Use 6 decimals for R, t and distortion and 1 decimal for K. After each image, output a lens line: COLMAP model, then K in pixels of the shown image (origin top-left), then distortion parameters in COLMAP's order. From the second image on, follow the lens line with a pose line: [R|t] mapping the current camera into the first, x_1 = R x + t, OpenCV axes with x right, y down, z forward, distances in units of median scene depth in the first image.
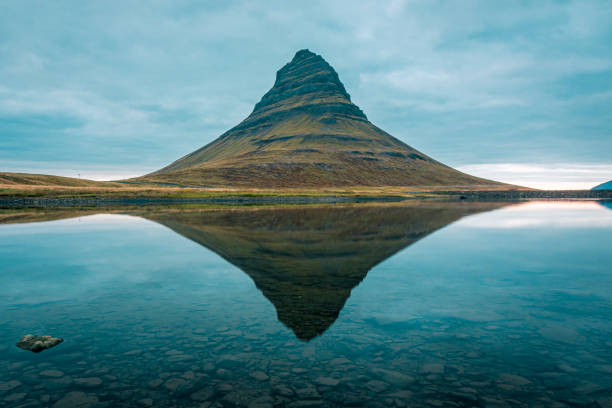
lens RADIAL K [[527.1, 0, 292.0], [0, 527.1, 203.5], [0, 0, 1]] dist [0.045686, -0.000799]
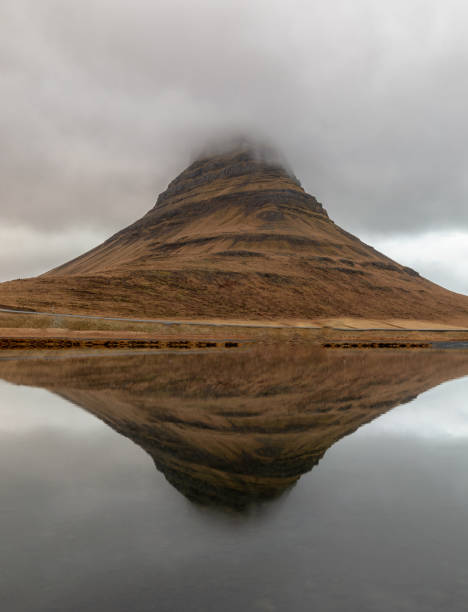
lens RADIAL K [[657.6, 0, 235.1], [0, 657.6, 339.6], [0, 0, 1]] dist [0.006529, 0.001727]
pose [[0.999093, 0.013981, 0.040217, -0.004664], [-0.013871, 0.999899, -0.003009, -0.003846], [-0.040255, 0.002449, 0.999186, 0.206204]]
